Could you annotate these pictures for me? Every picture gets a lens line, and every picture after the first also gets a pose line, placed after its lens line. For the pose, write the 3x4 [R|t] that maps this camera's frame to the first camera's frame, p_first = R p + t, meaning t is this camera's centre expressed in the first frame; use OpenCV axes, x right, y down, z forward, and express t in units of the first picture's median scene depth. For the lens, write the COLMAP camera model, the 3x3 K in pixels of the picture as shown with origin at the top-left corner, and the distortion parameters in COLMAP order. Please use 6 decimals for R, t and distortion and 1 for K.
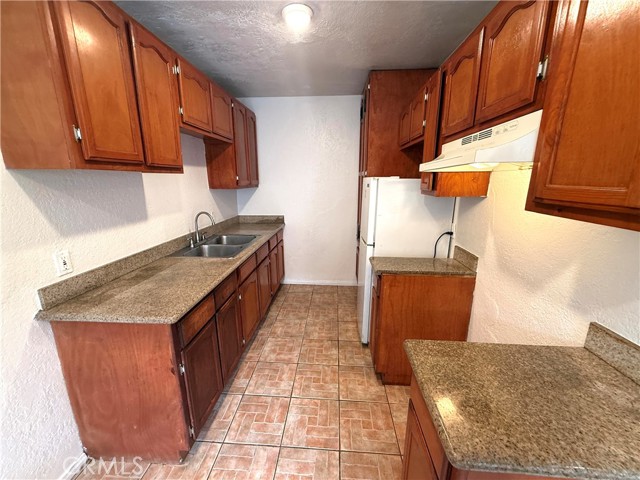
lens RADIAL K [[255.1, 0, 319.3], [0, 255.1, 239.8], [0, 0, 1]] dist [-0.000789, 0.000103]
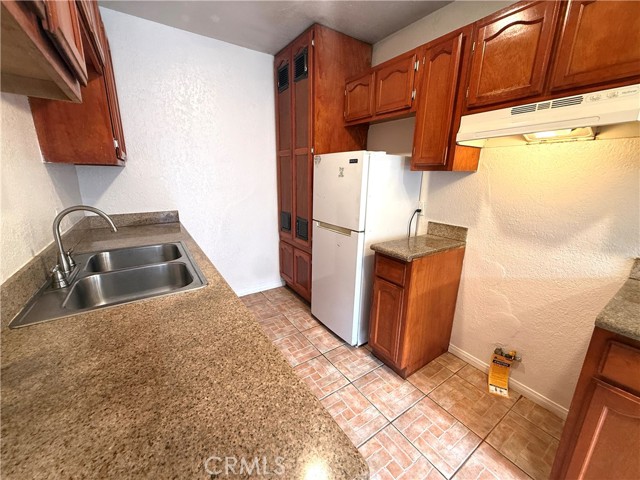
lens RADIAL K [[255.1, 0, 319.3], [0, 255.1, 239.8], [0, 0, 1]] dist [-0.000789, 0.000103]
pose [[0.789028, -0.140002, 0.598192, -0.439034], [0.126210, 0.989859, 0.065195, -0.026681], [-0.601253, 0.024057, 0.798696, 0.409222]]
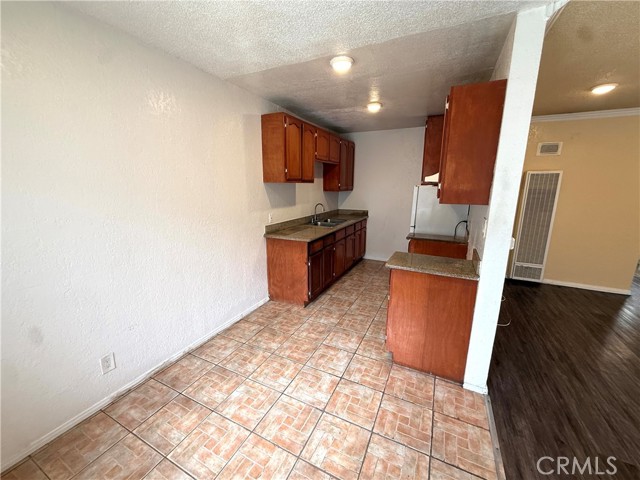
lens RADIAL K [[255.1, 0, 319.3], [0, 255.1, 239.8], [0, 0, 1]] dist [-0.000789, 0.000103]
pose [[0.924451, 0.085910, -0.371497, 0.268749], [-0.092367, 0.995725, 0.000414, 0.164539], [0.369945, 0.033931, 0.928434, -0.758612]]
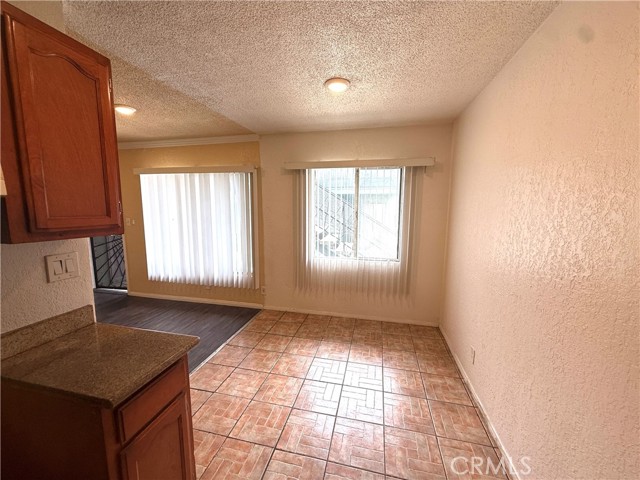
lens RADIAL K [[257.9, 0, 320.7], [0, 257.9, 235.2], [0, 0, 1]] dist [0.000292, 0.000096]
pose [[-0.986988, -0.020327, 0.159501, -0.231831], [0.036087, 0.938669, 0.342926, -0.197171], [-0.156690, 0.344220, -0.925722, 0.714304]]
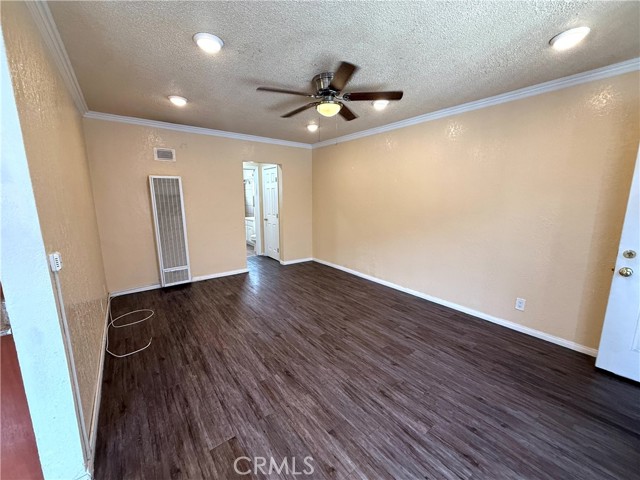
lens RADIAL K [[255.1, 0, 319.3], [0, 255.1, 239.8], [0, 0, 1]] dist [-0.000789, 0.000103]
pose [[0.751087, -0.112506, 0.650546, 0.616792], [0.150513, 0.988604, -0.002804, 0.159785], [-0.642817, 0.100022, 0.759461, -0.569918]]
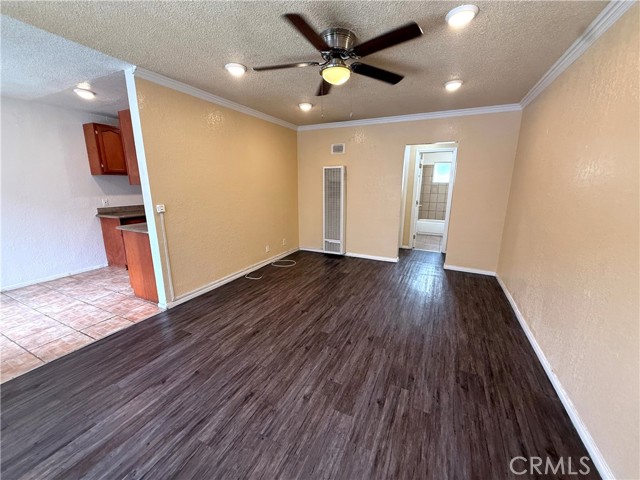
lens RADIAL K [[255.1, 0, 319.3], [0, 255.1, 239.8], [0, 0, 1]] dist [-0.000789, 0.000103]
pose [[0.926655, 0.083499, -0.366521, 1.813385], [-0.088789, 0.996047, 0.002434, 0.201727], [0.365276, 0.030288, 0.930407, -0.684060]]
